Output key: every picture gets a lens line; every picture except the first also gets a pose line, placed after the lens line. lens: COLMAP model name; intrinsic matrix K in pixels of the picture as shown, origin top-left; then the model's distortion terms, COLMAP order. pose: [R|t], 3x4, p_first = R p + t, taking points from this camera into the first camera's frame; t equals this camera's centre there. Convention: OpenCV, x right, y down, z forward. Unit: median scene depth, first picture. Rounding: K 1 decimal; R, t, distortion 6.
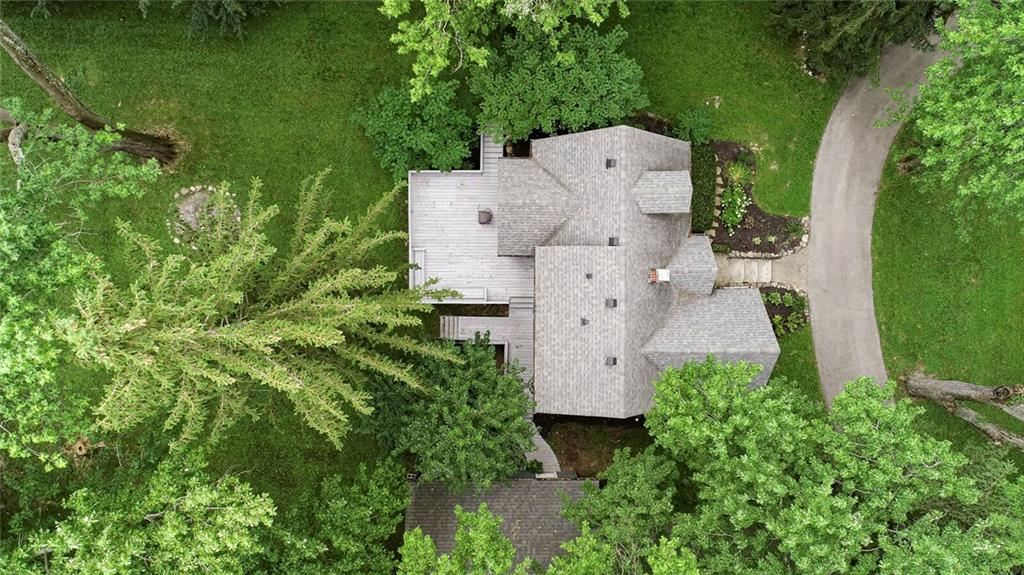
lens RADIAL K [[698.8, 0, 512.0], [0, 698.8, 287.5], [0, 0, 1]] dist [0.004923, -0.003265]
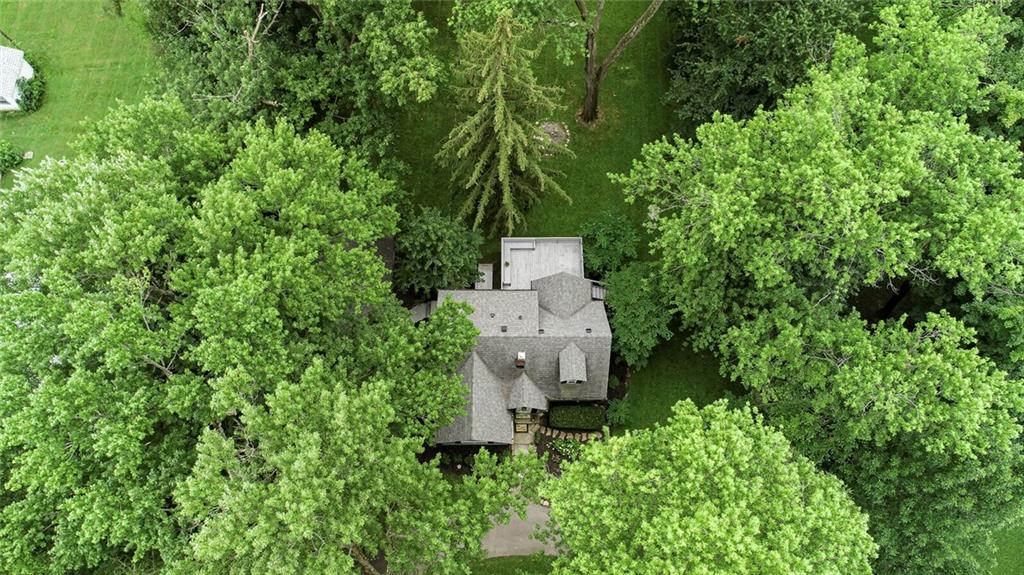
lens RADIAL K [[698.8, 0, 512.0], [0, 698.8, 287.5], [0, 0, 1]] dist [0.004923, -0.003265]
pose [[0.006785, 0.941420, -0.337169, 0.599456], [-0.999551, -0.003457, -0.029769, 0.052568], [-0.029191, 0.337219, 0.940974, -0.576855]]
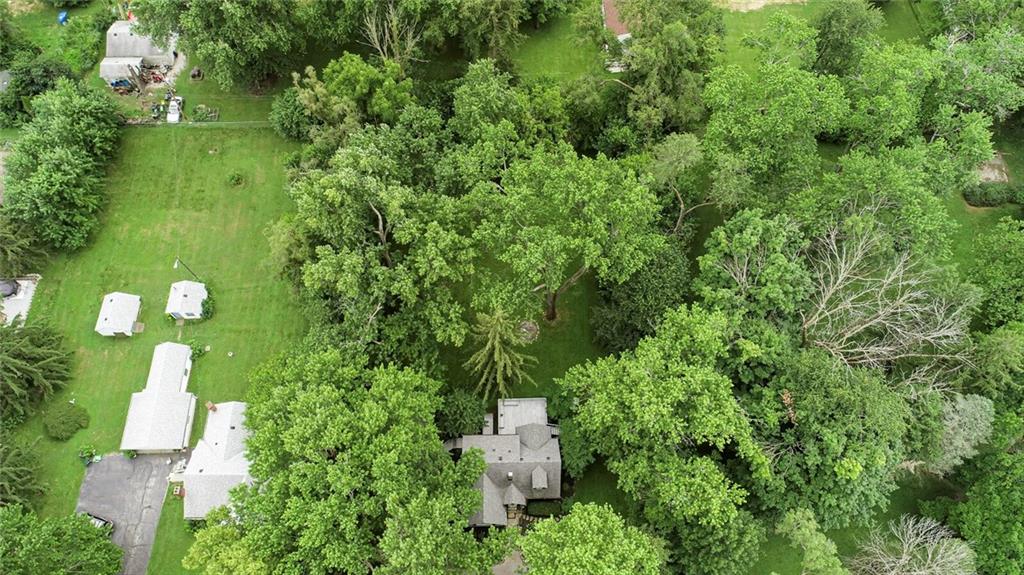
lens RADIAL K [[698.8, 0, 512.0], [0, 698.8, 287.5], [0, 0, 1]] dist [0.004923, -0.003265]
pose [[0.023601, 0.895740, -0.443951, 0.793930], [-0.999216, 0.007017, -0.038961, 0.082634], [-0.031784, 0.444523, 0.895203, -1.921055]]
